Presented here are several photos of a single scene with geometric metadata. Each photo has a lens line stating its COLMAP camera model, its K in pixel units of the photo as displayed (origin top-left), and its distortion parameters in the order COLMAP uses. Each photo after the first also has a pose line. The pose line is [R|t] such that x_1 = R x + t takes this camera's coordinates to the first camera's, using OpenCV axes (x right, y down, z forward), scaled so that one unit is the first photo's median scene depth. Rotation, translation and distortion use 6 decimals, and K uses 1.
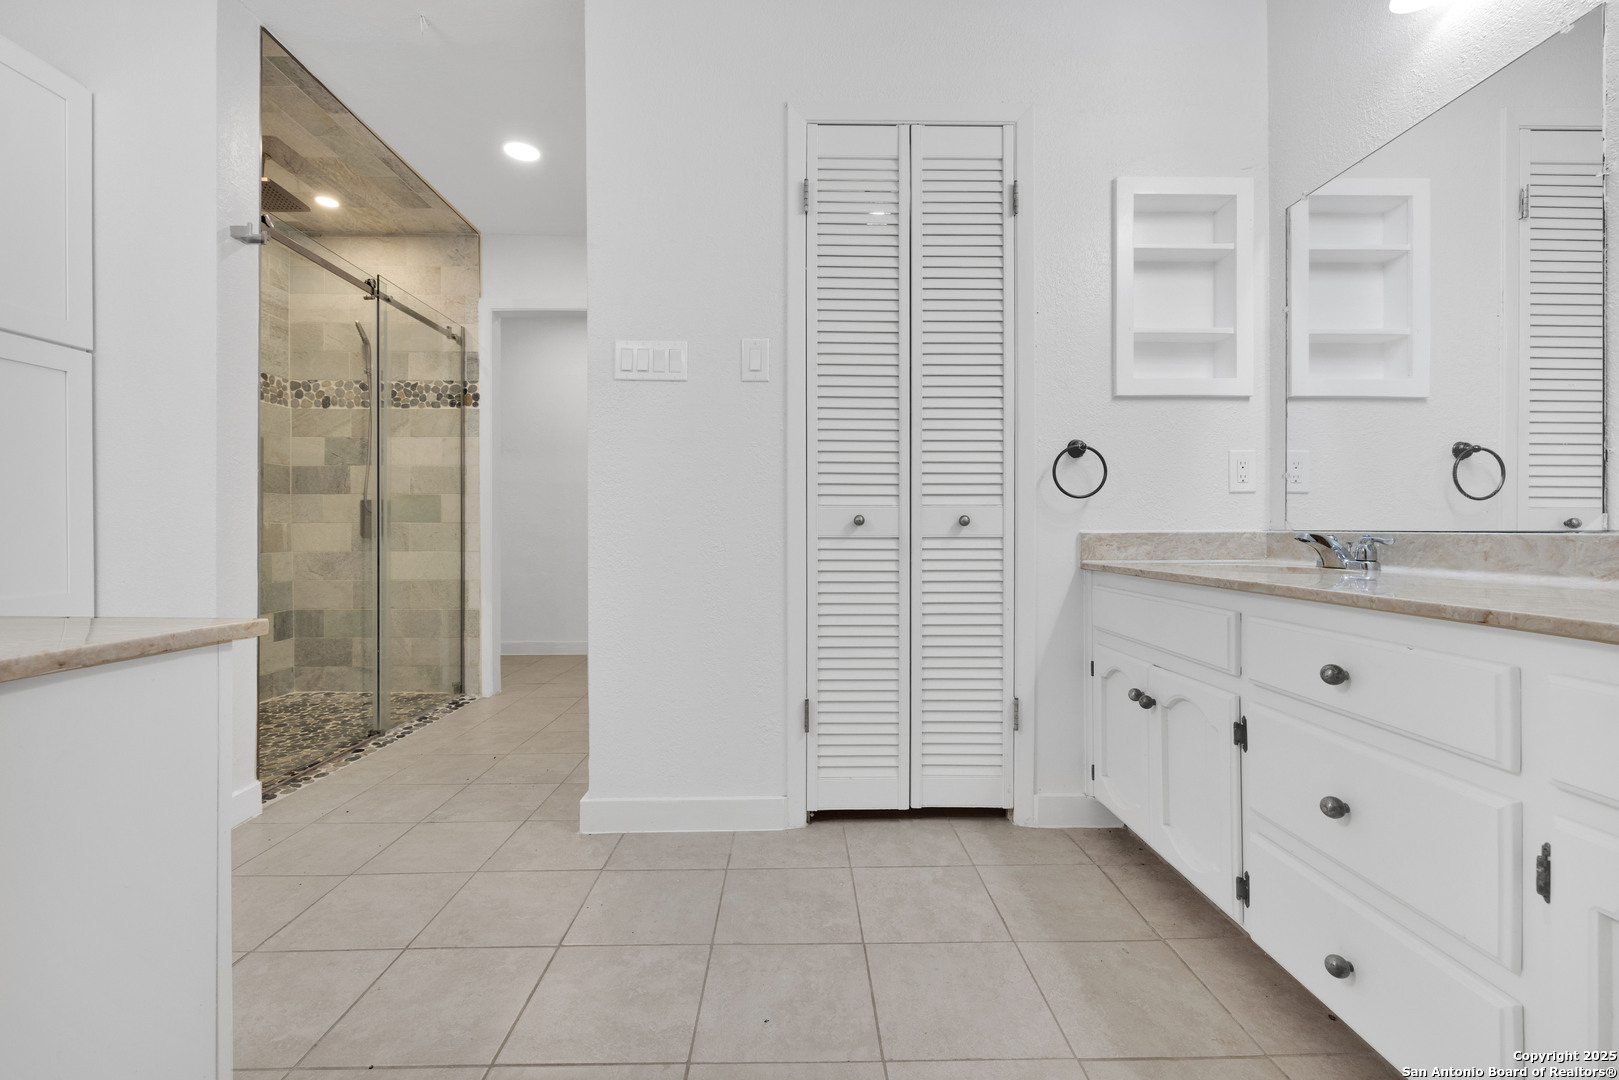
lens RADIAL K [[673.8, 0, 814.3], [0, 673.8, 529.2], [0, 0, 1]] dist [0.002386, -0.000171]
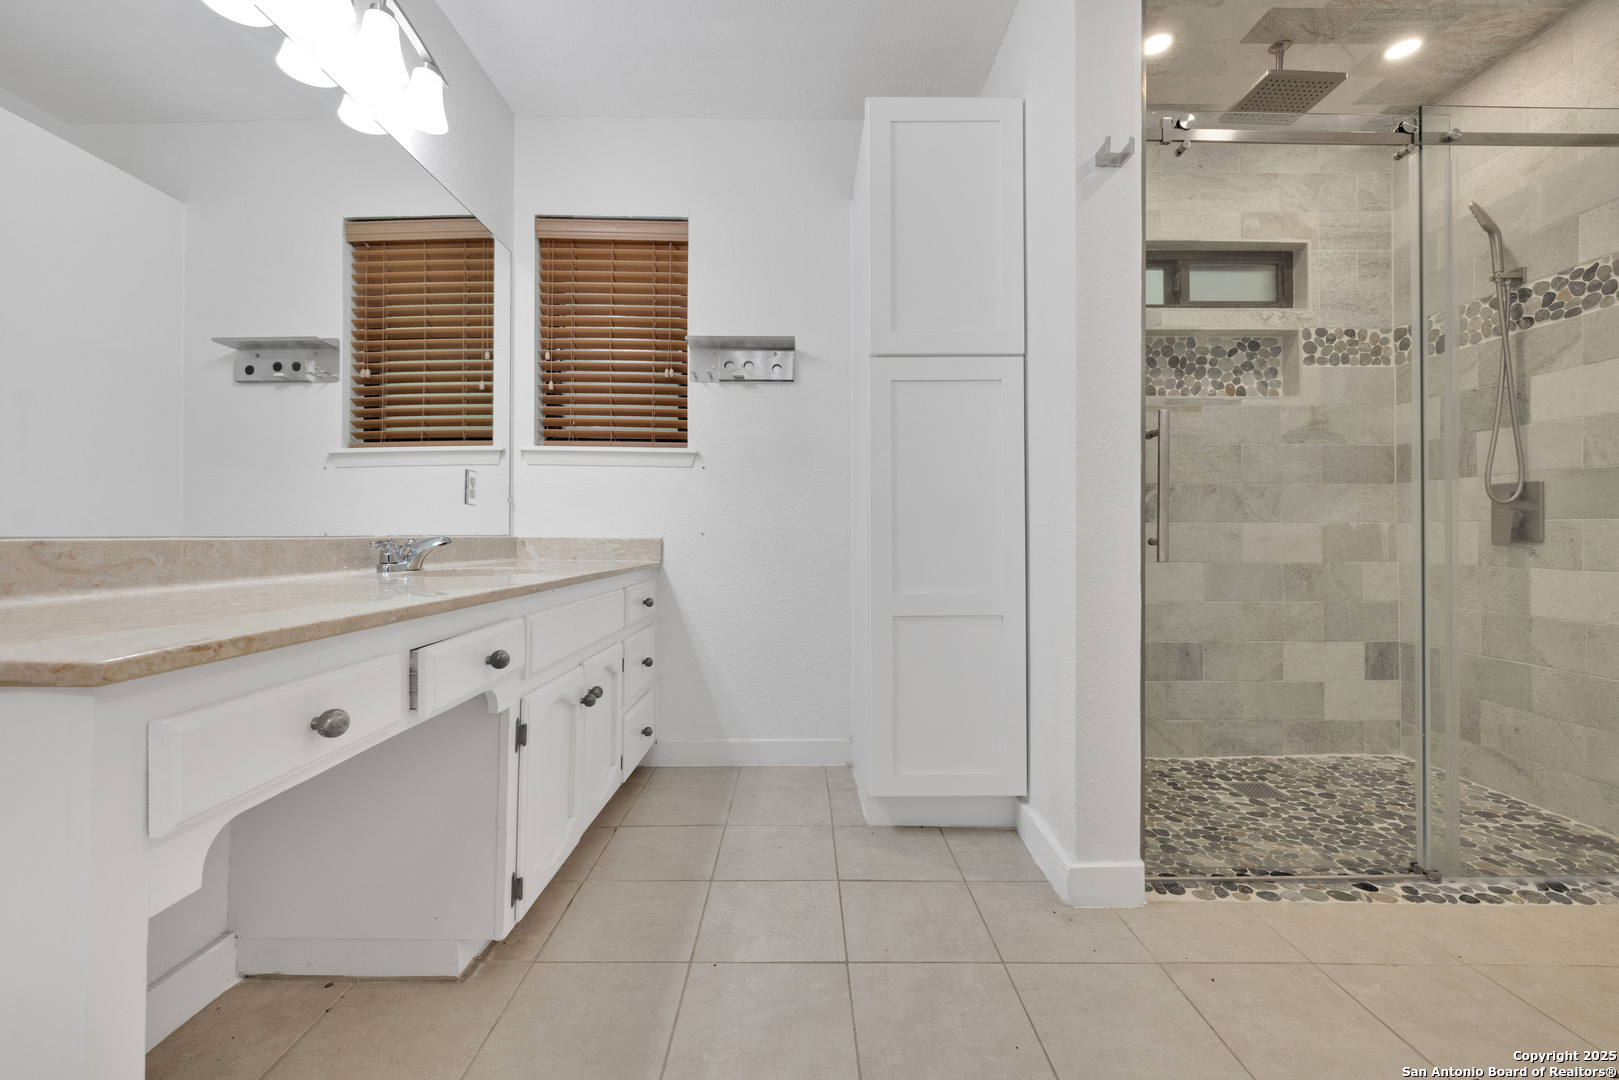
lens RADIAL K [[673.8, 0, 809.0], [0, 673.8, 527.1], [0, 0, 1]] dist [0.002386, -0.000171]
pose [[-0.016310, -0.005597, -0.999851, -0.032063], [0.000291, 0.999984, -0.005603, -0.000249], [0.999867, -0.000382, -0.016308, 0.377168]]
